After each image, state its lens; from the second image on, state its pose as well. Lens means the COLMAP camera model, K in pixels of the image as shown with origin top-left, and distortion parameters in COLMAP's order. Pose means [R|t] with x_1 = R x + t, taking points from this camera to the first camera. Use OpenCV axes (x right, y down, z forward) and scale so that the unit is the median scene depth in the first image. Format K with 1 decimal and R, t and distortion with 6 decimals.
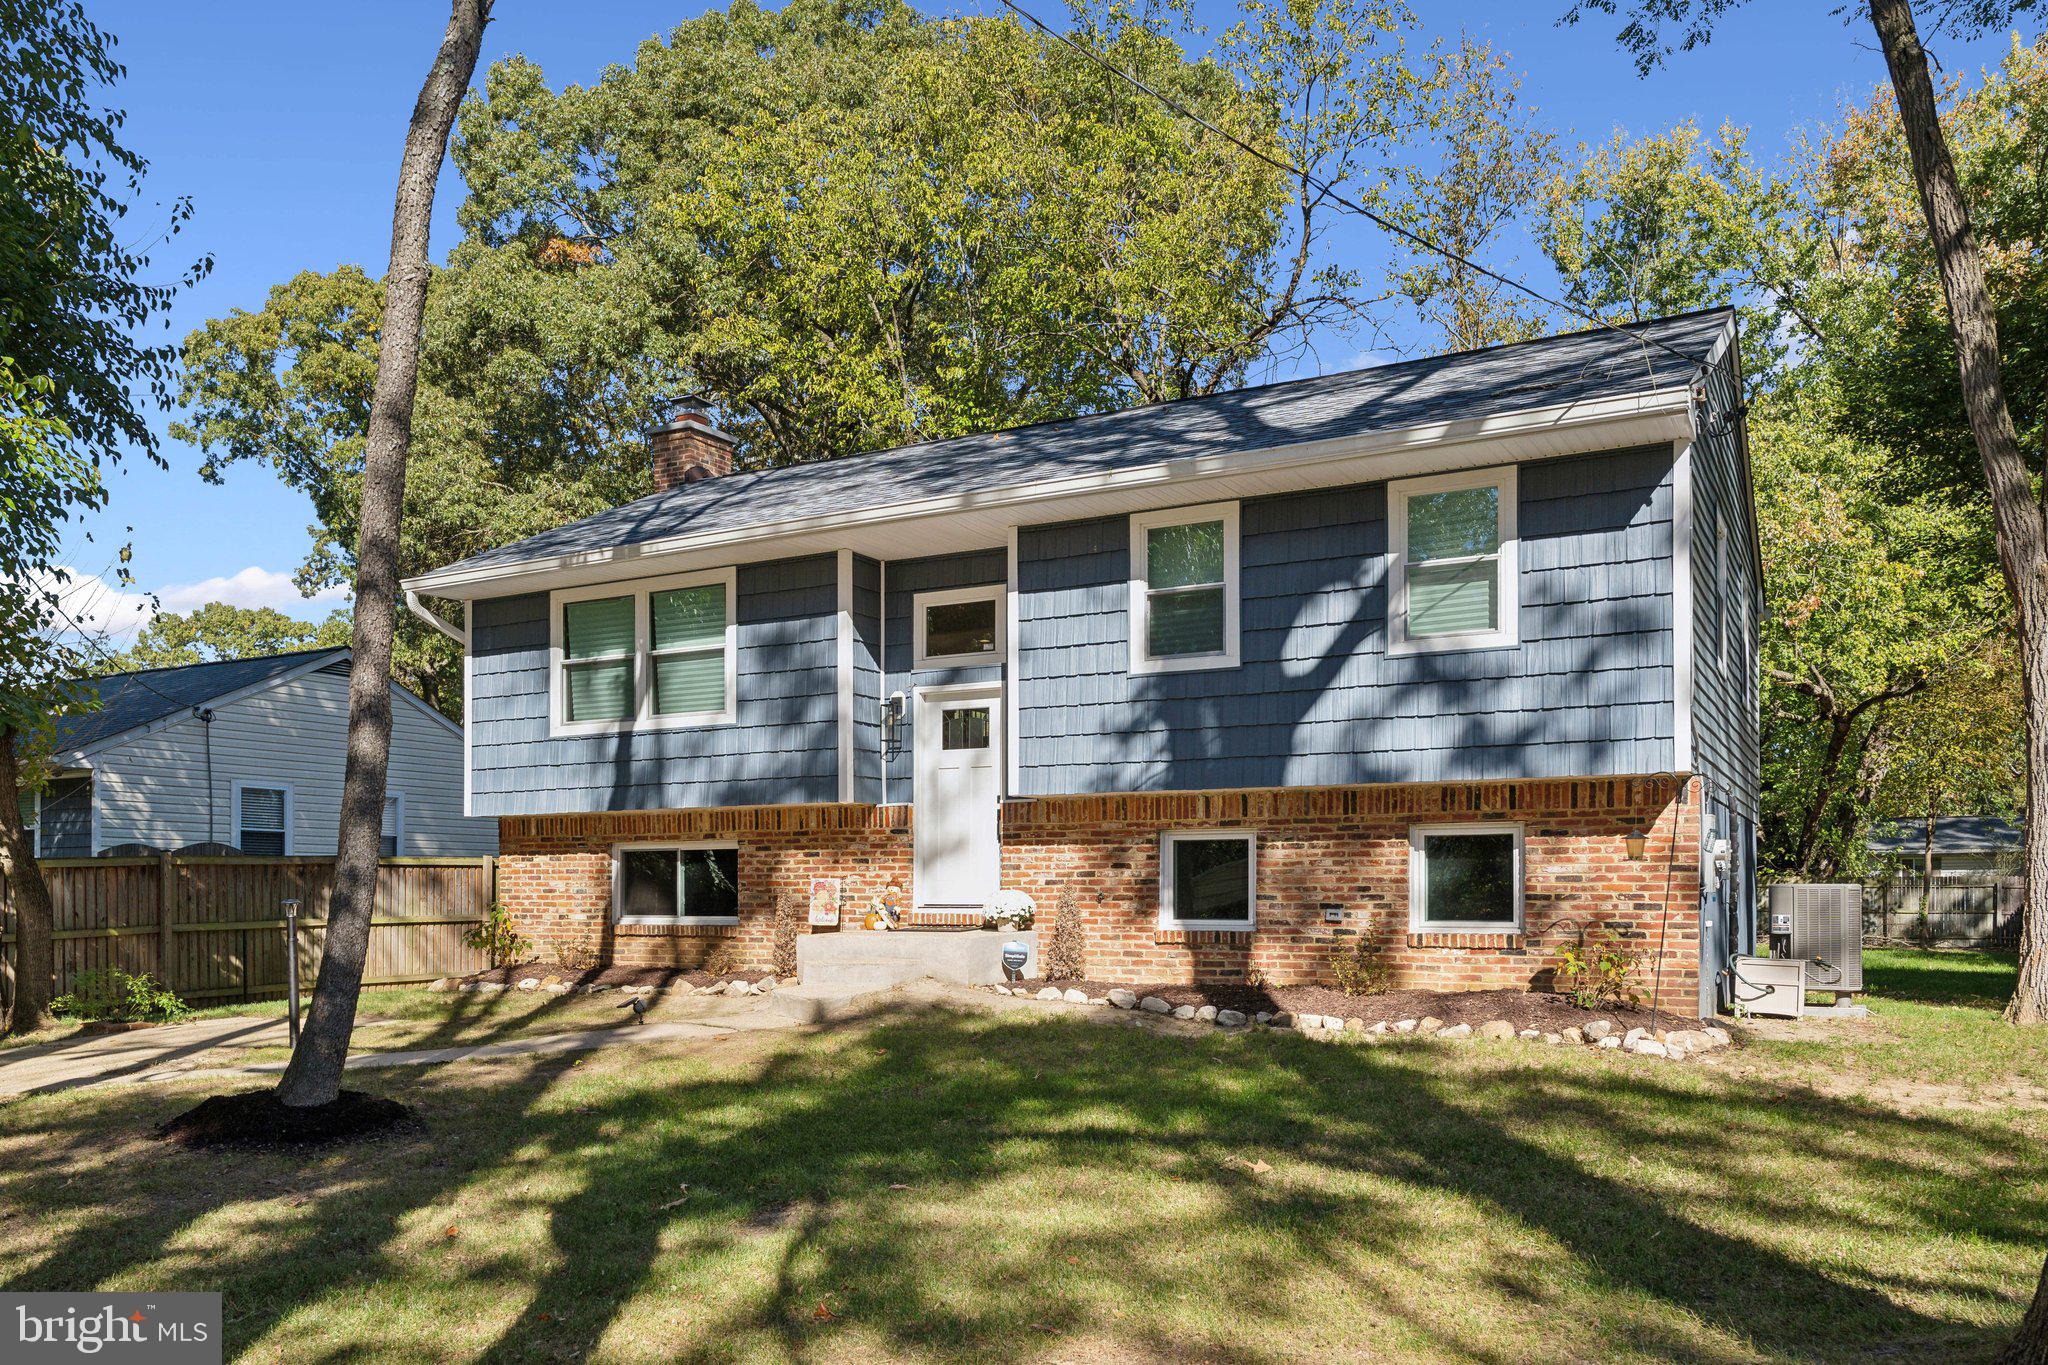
lens RADIAL K [[1528.9, 0, 1024.0], [0, 1528.9, 682.5], [0, 0, 1]] dist [0.001028, 0.000002]
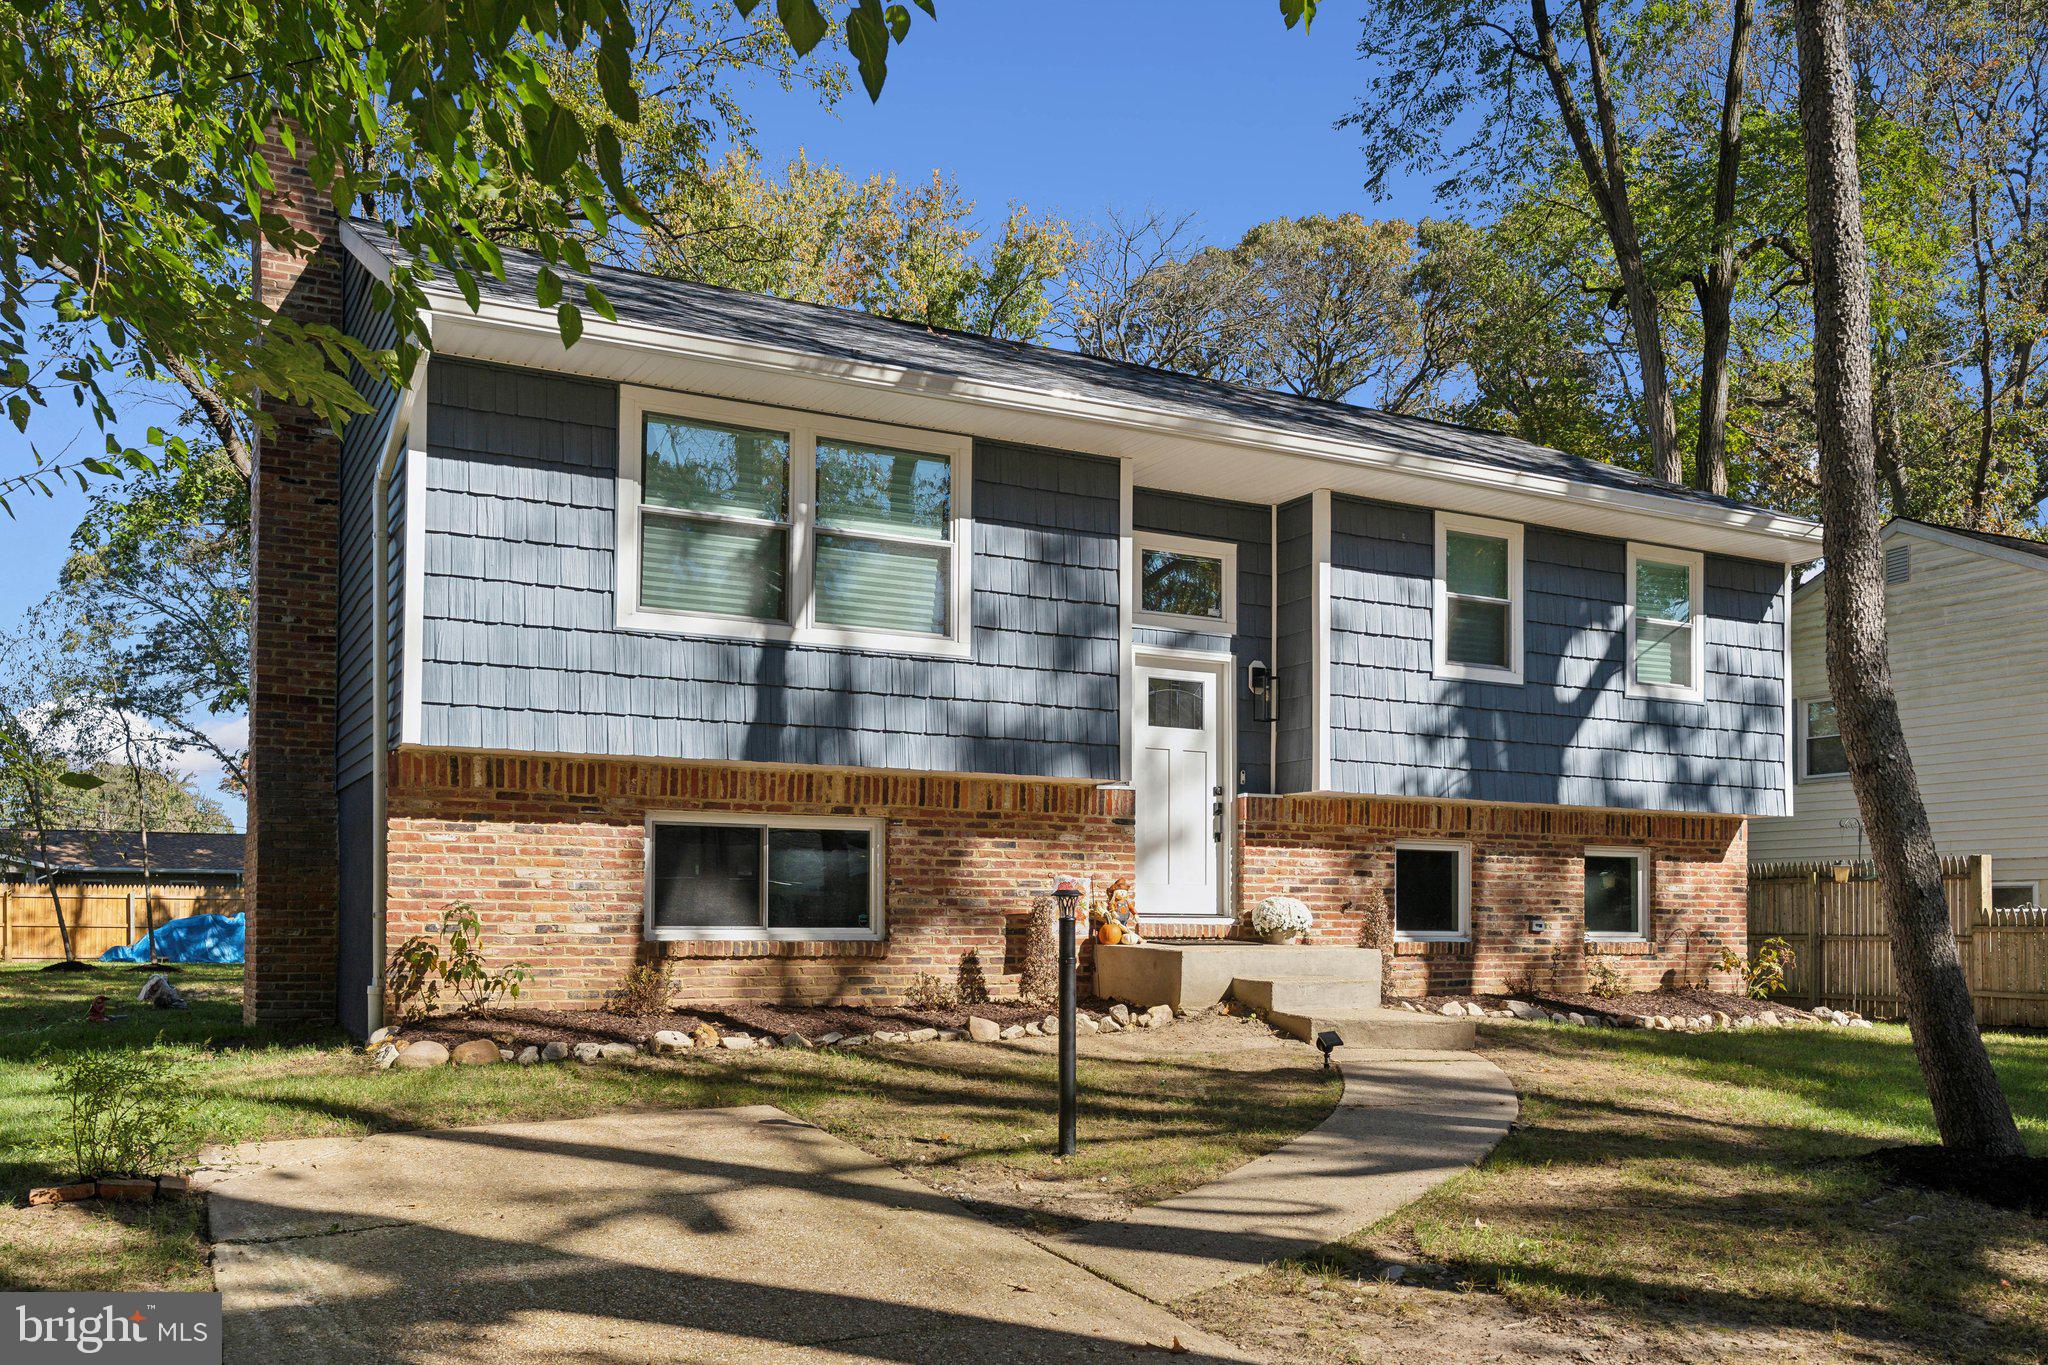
lens RADIAL K [[1664.7, 0, 1024.0], [0, 1664.7, 682.5], [0, 0, 1]] dist [0.002719, 0.001692]
pose [[0.549712, 0.124130, 0.826080, -0.931940], [-0.122538, 0.990183, -0.067246, 0.100308], [-0.826318, -0.064260, 0.559526, 0.622415]]
